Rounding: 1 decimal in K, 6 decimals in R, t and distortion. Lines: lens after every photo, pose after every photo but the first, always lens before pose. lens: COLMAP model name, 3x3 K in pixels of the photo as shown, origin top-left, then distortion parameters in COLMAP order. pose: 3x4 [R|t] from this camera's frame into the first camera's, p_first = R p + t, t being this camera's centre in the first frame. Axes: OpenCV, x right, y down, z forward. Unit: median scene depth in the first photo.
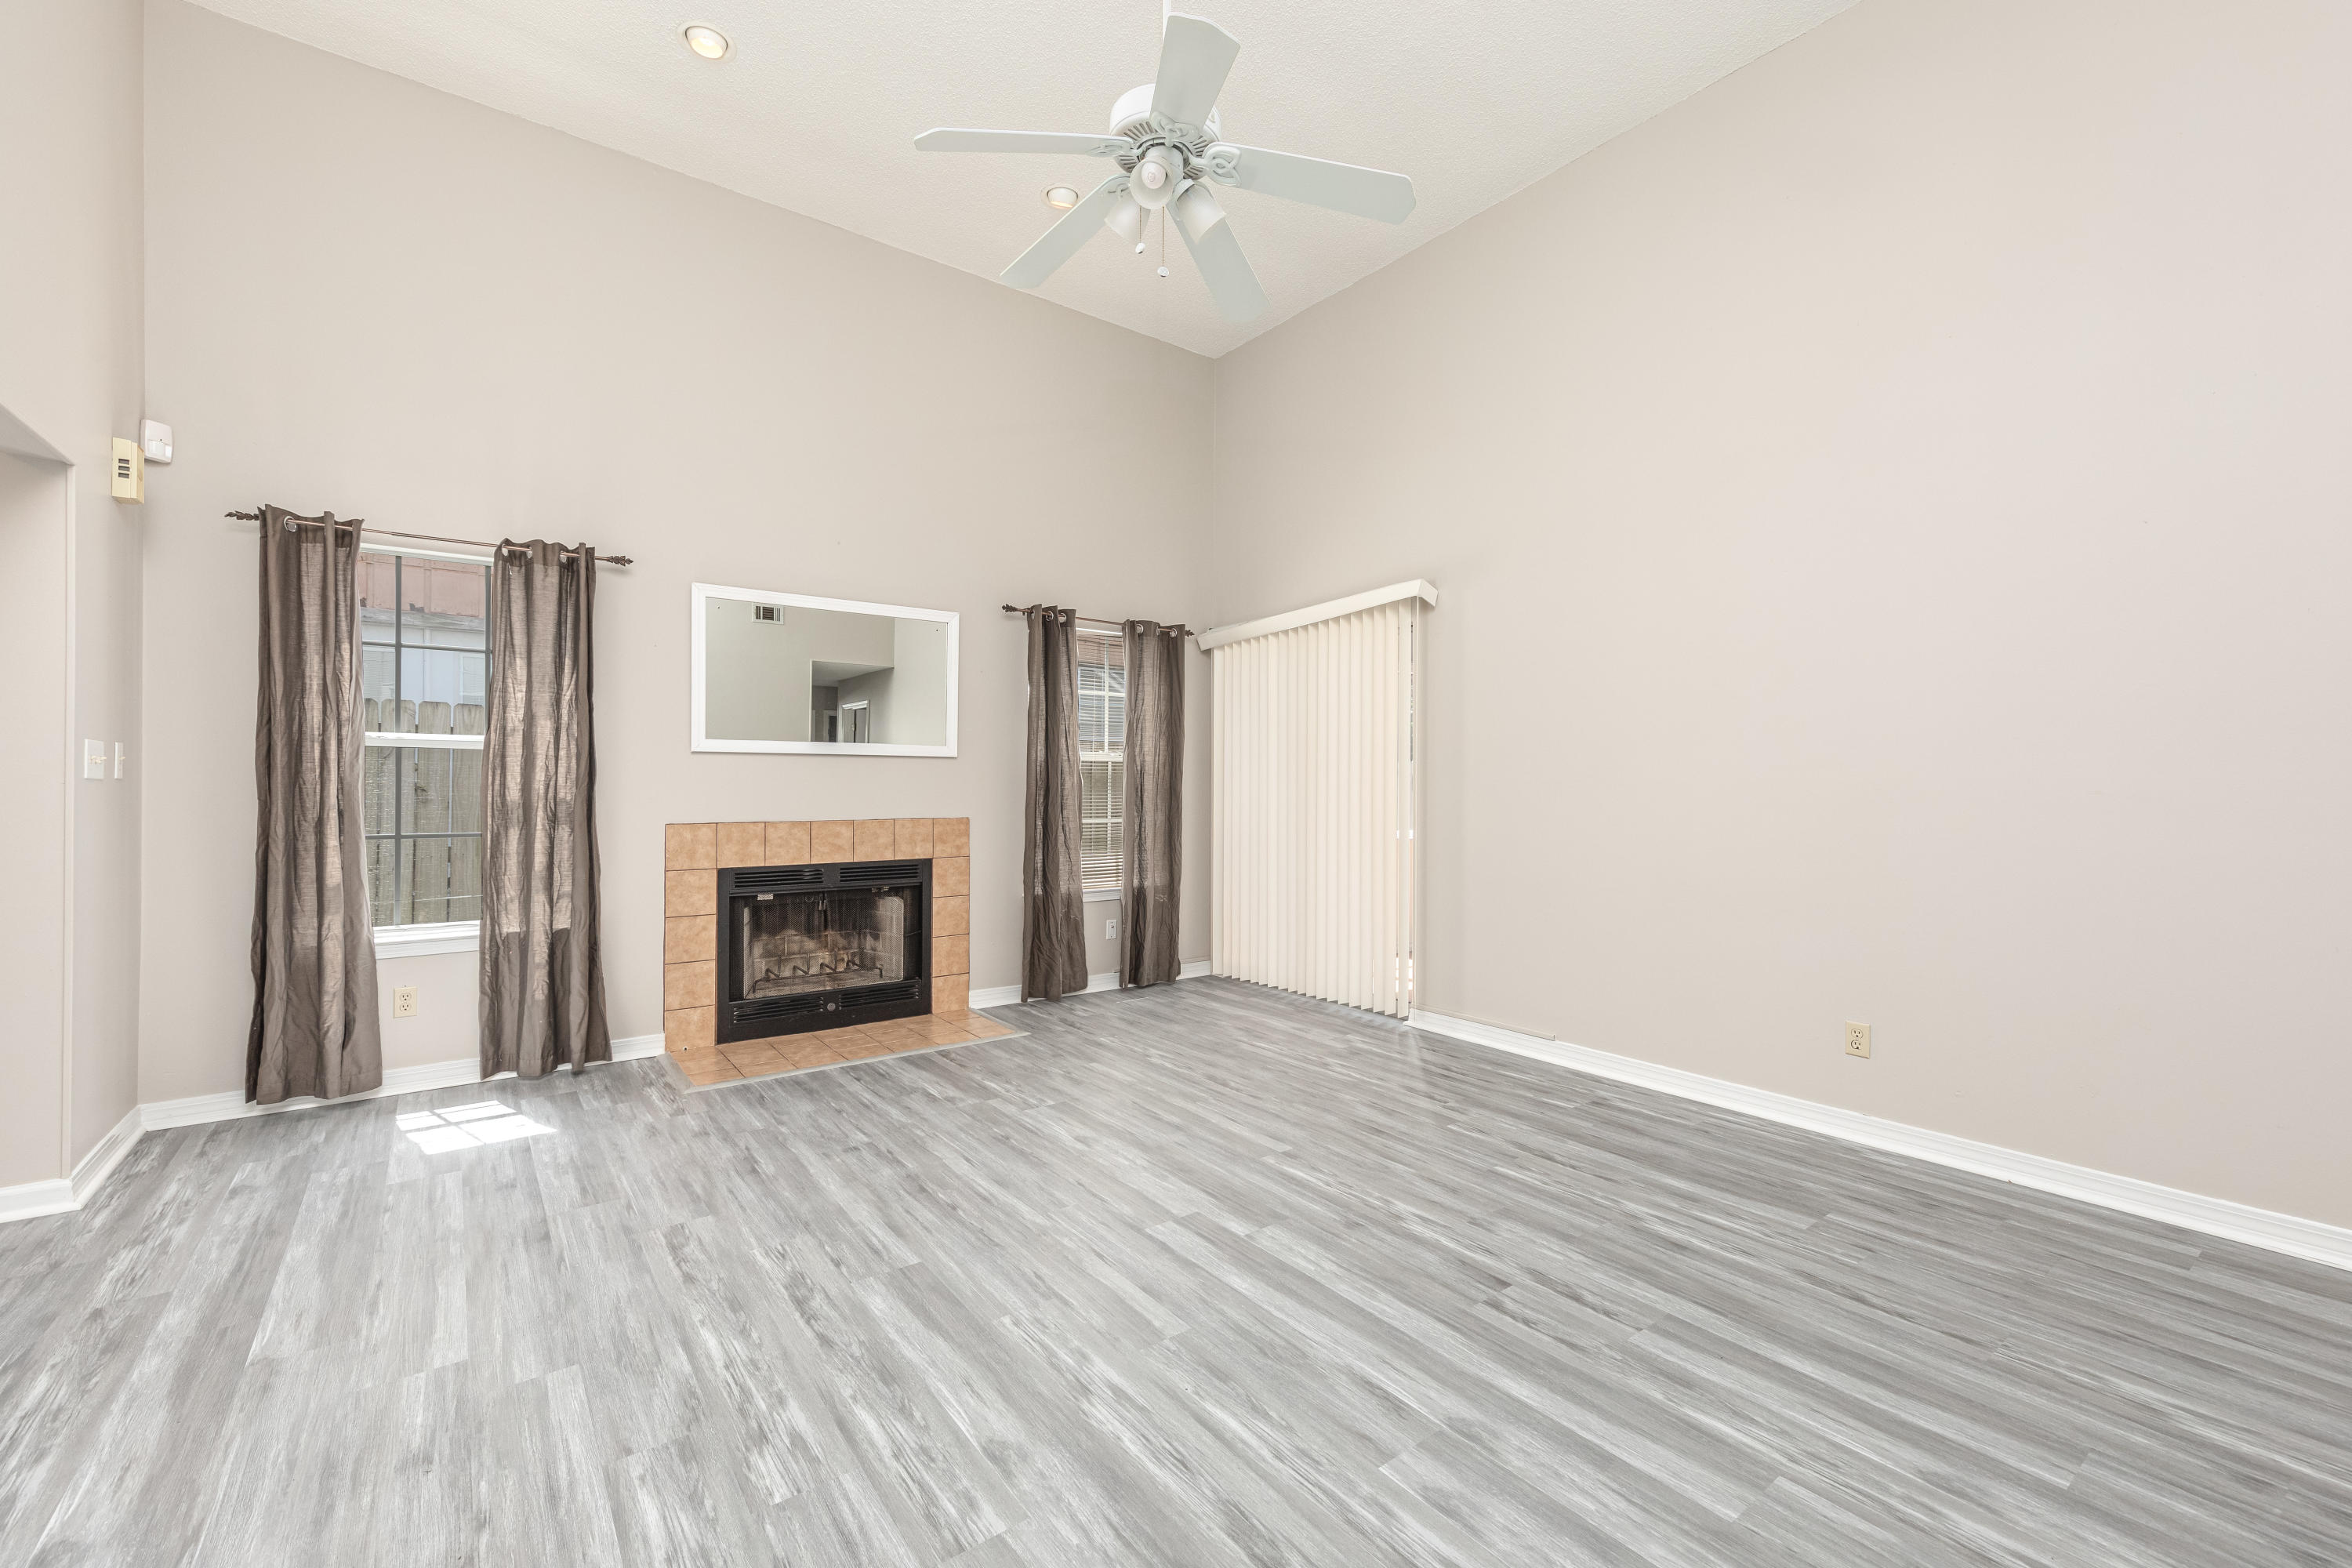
lens RADIAL K [[968.9, 0, 1159.5], [0, 968.9, 771.7], [0, 0, 1]] dist [0.006538, -0.000257]
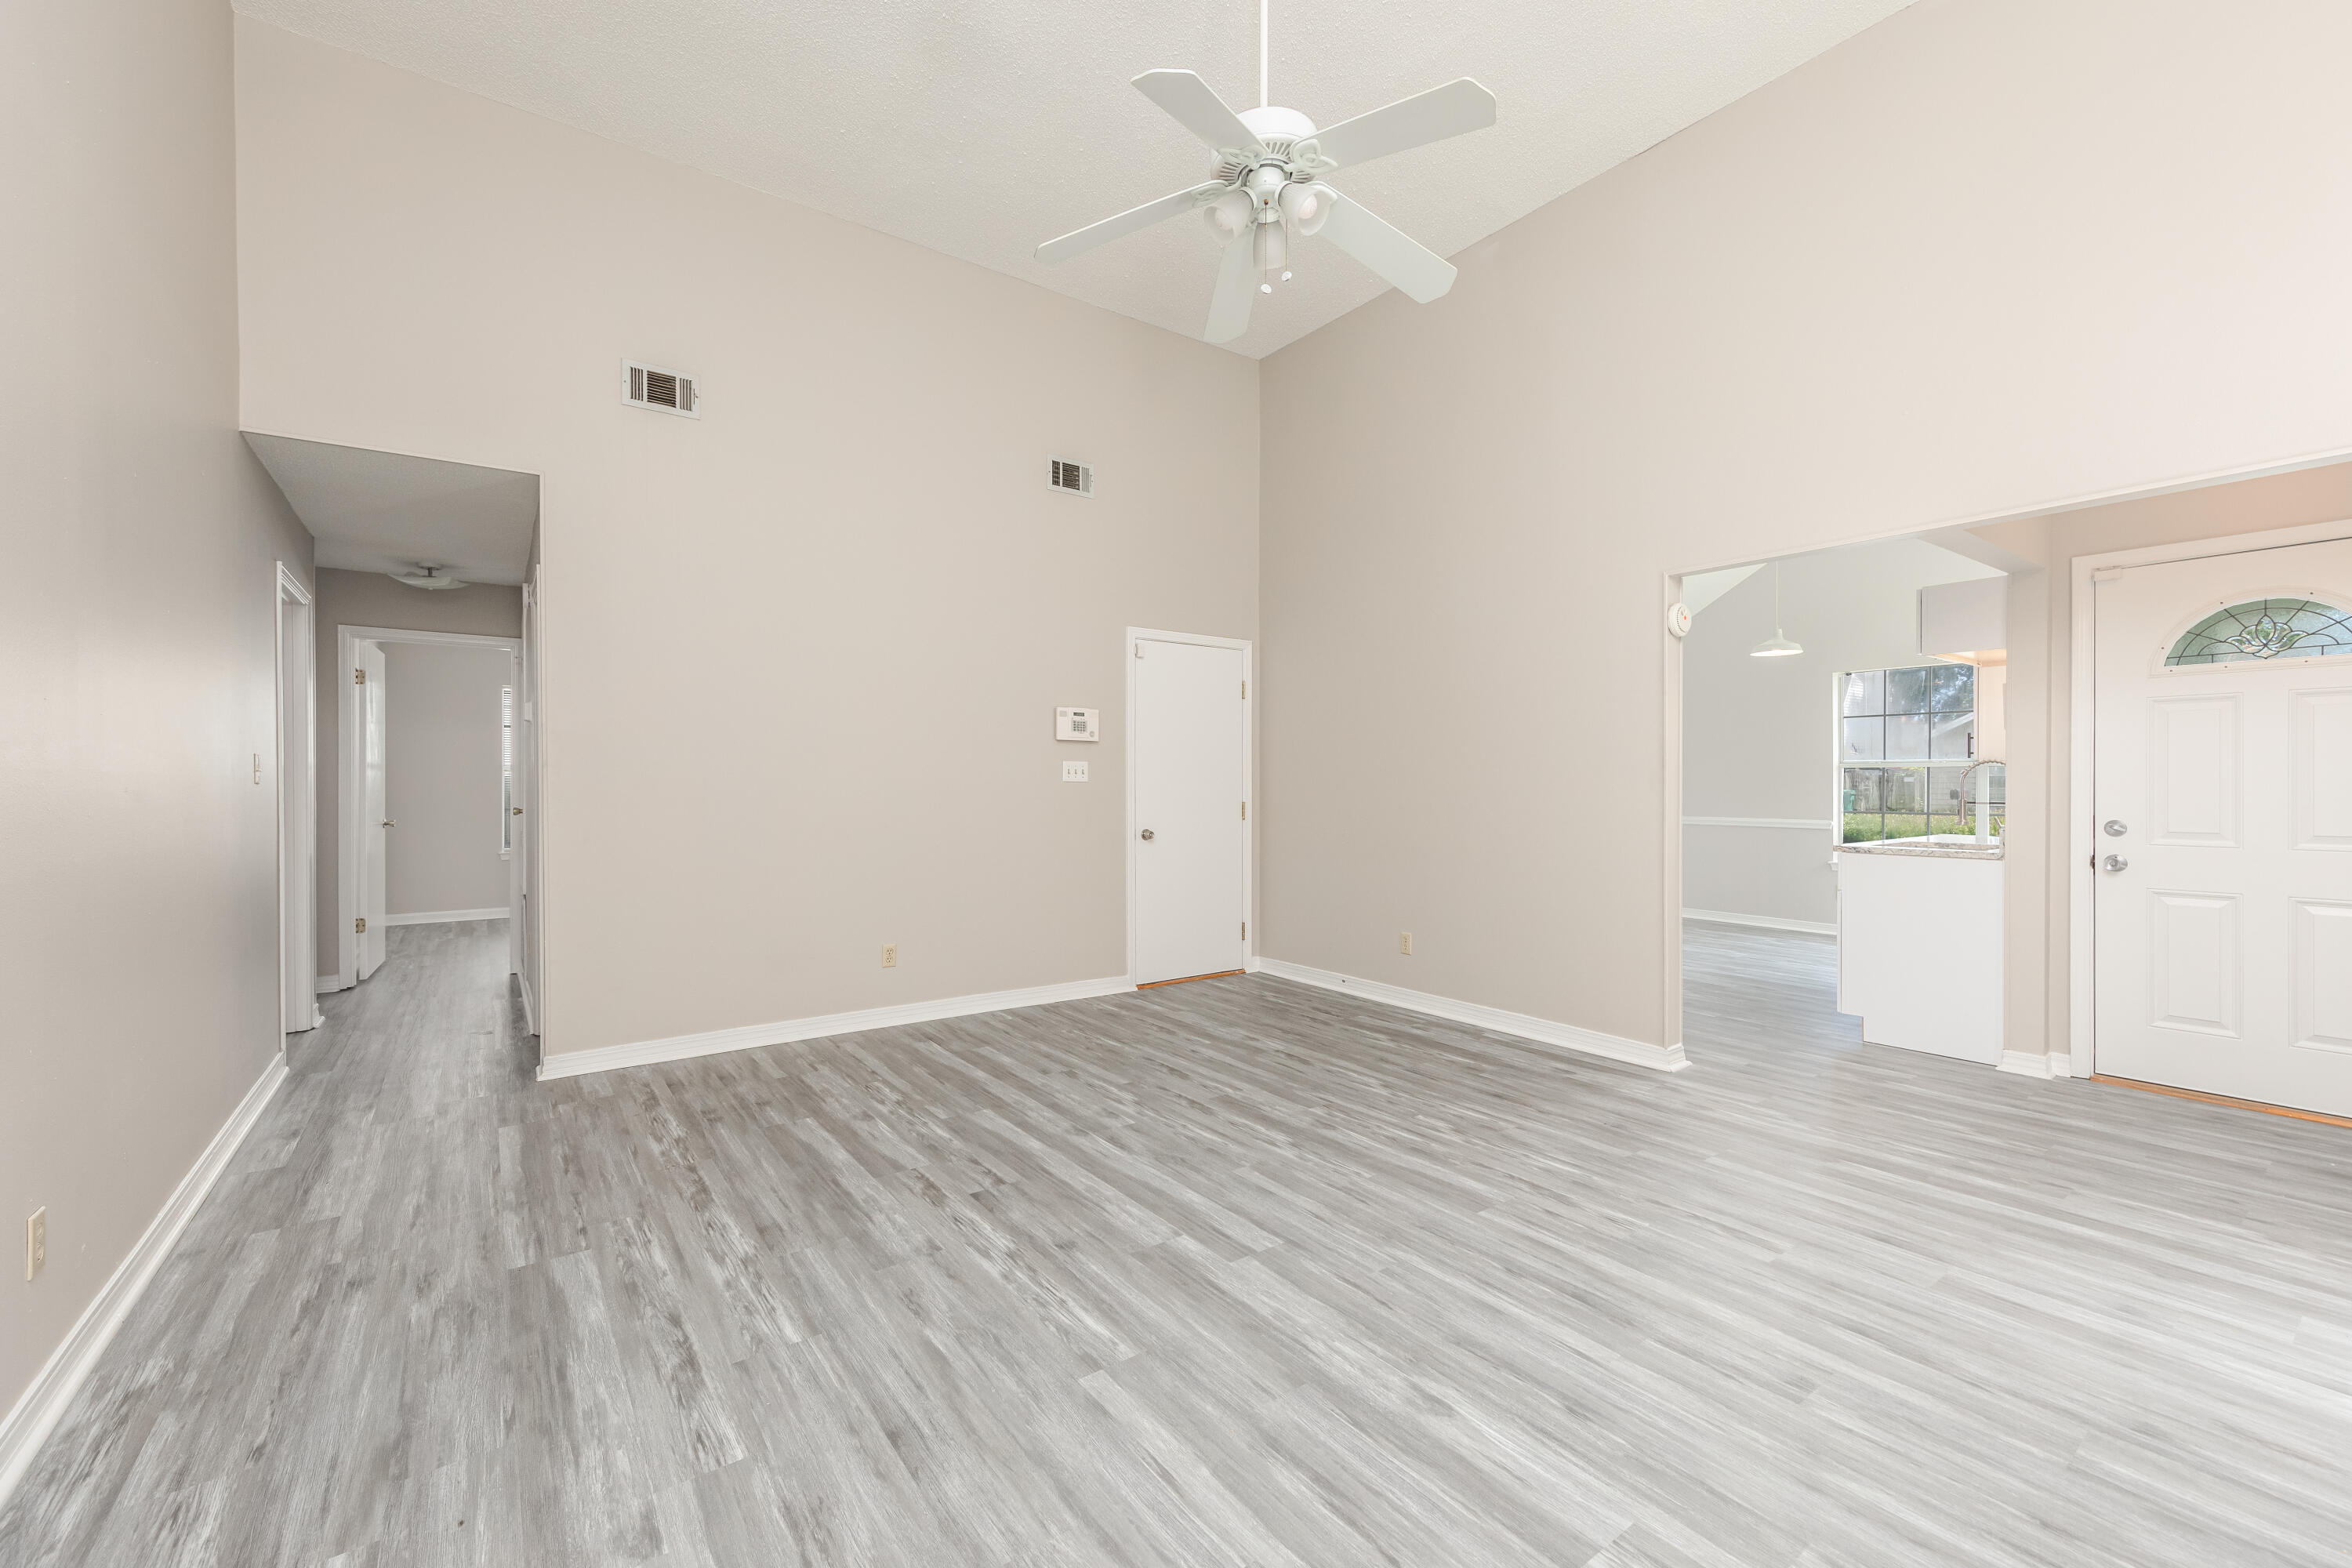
lens RADIAL K [[968.9, 0, 1173.4], [0, 968.9, 763.9], [0, 0, 1]] dist [0.006538, -0.000257]
pose [[-0.999989, -0.003940, 0.002393, 0.080845], [-0.004015, 0.999479, -0.032017, 0.021001], [-0.002266, -0.032027, -0.999484, 1.688278]]
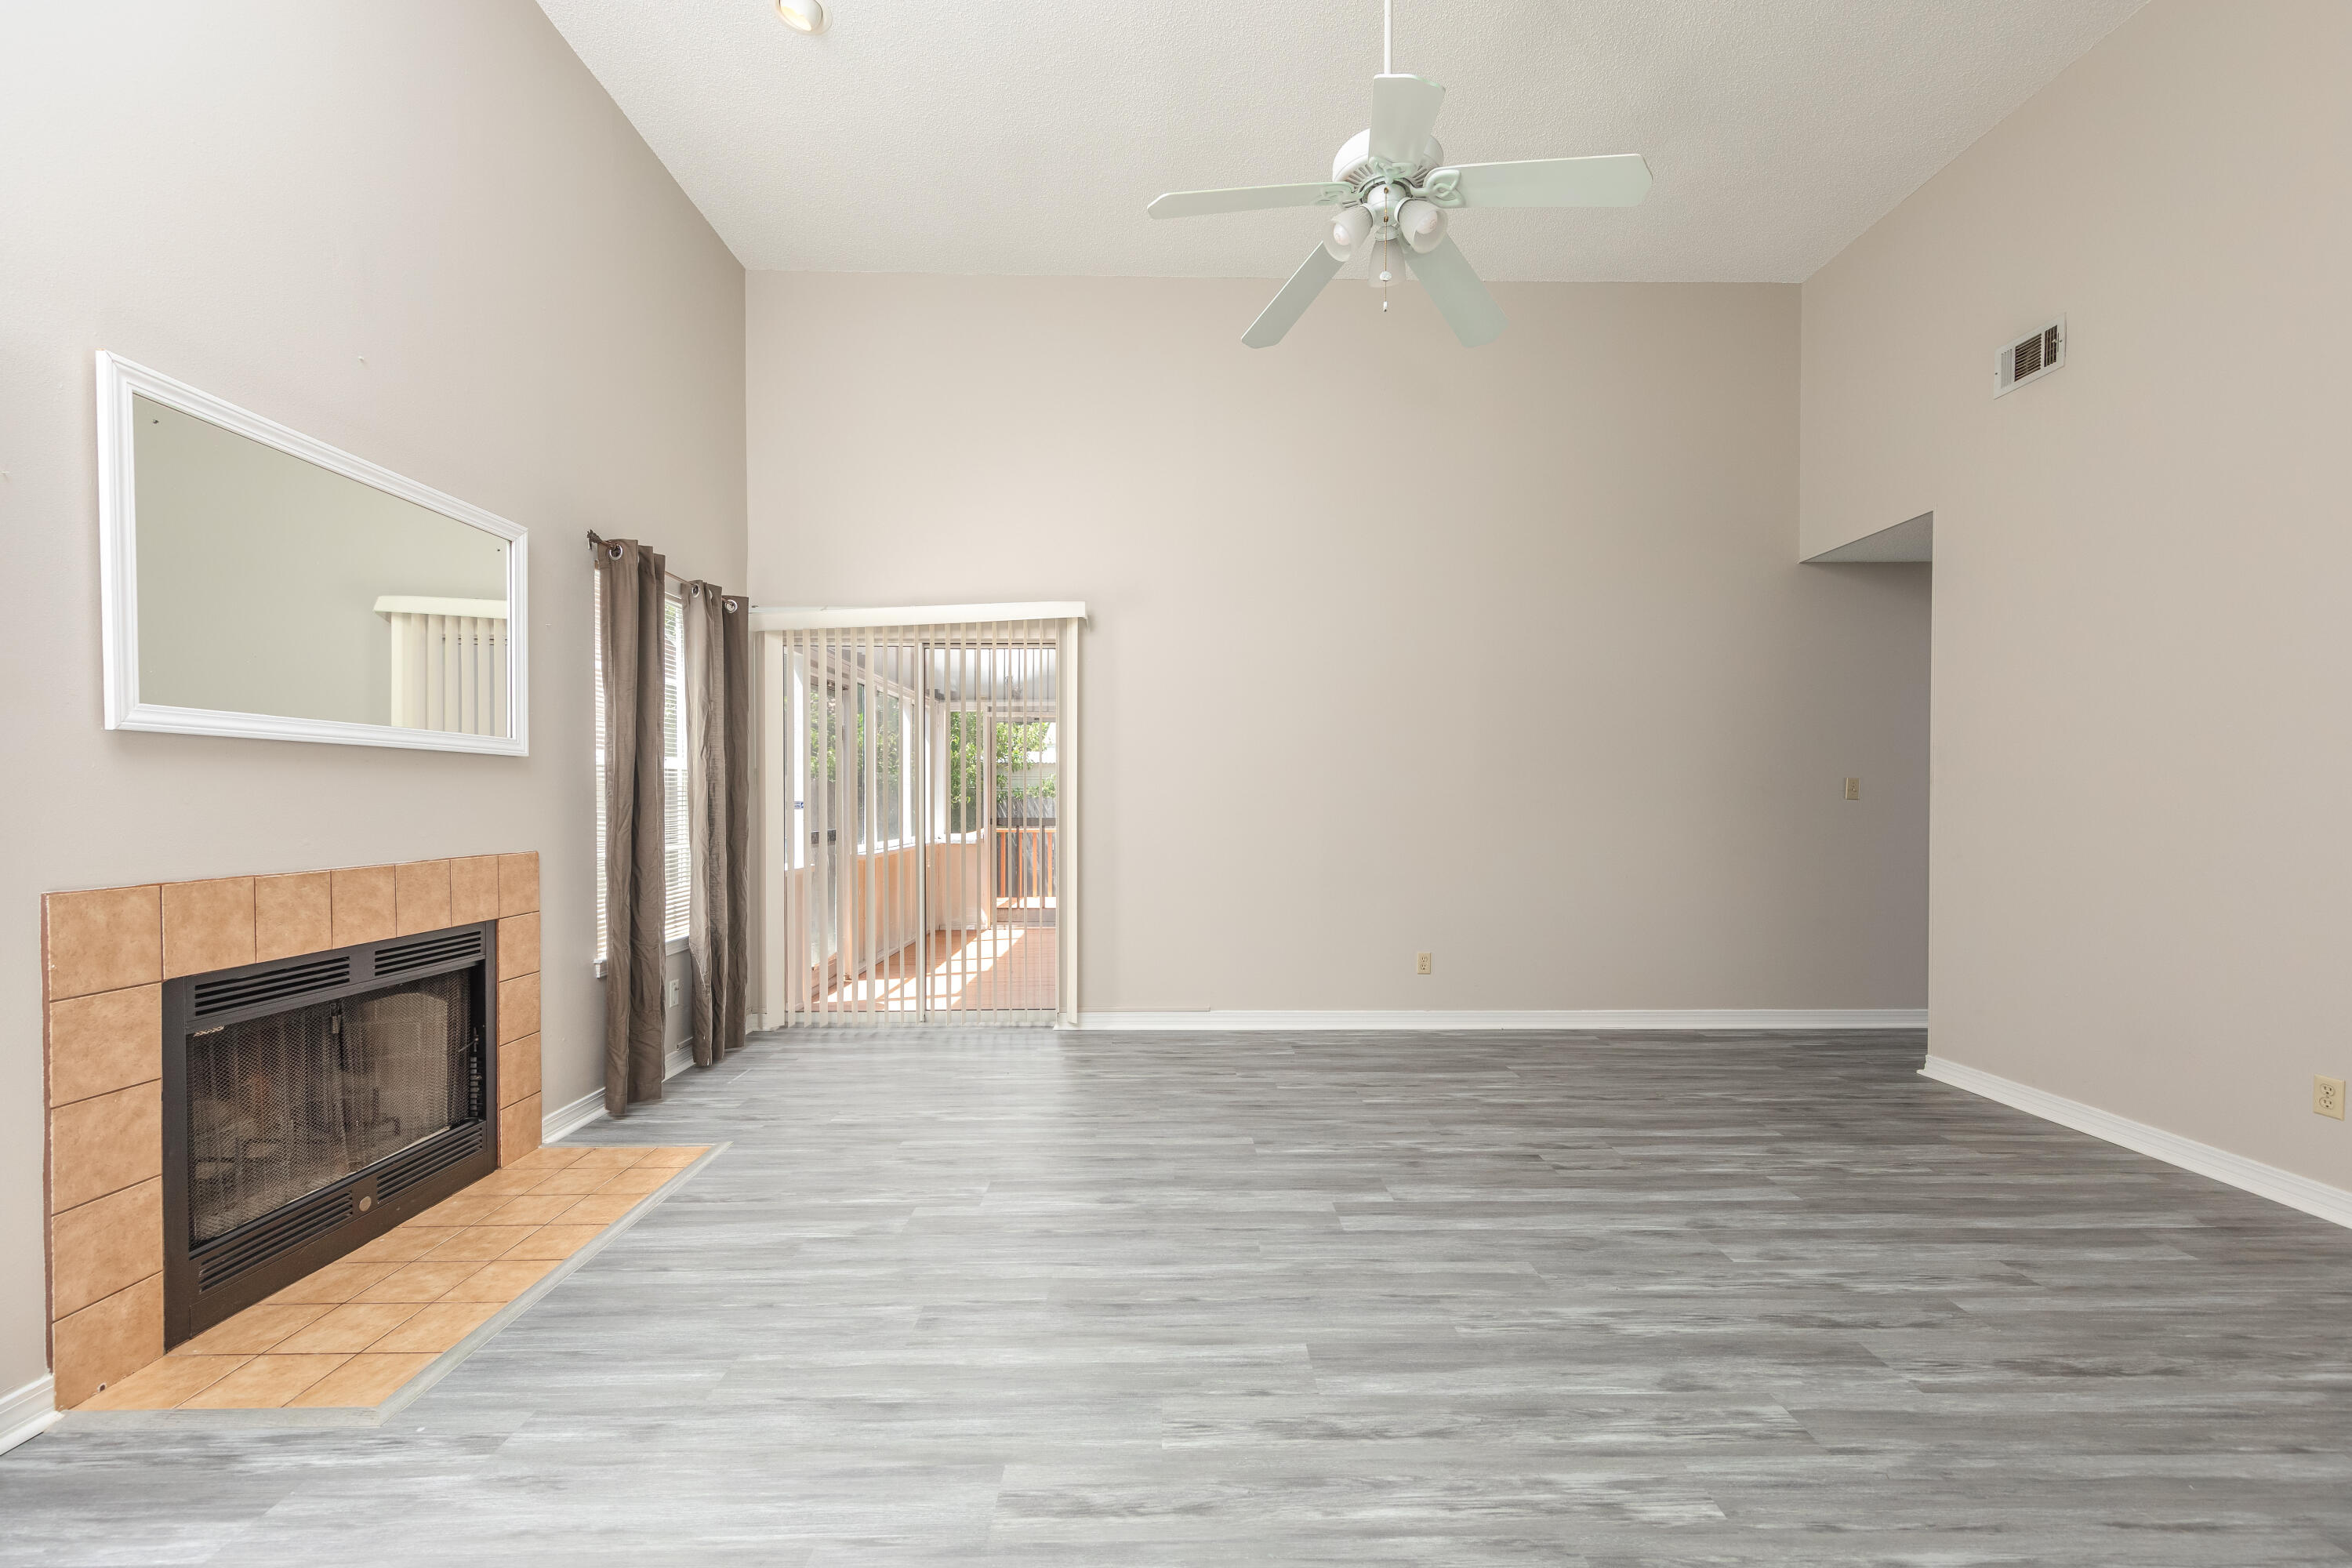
lens RADIAL K [[968.9, 0, 1183.5], [0, 968.9, 807.1], [0, 0, 1]] dist [0.006538, -0.000257]
pose [[0.575061, -0.010904, 0.818038, -0.807858], [-0.007933, 0.999790, 0.018903, 0.004206], [-0.818072, -0.017360, 0.574854, 0.471970]]
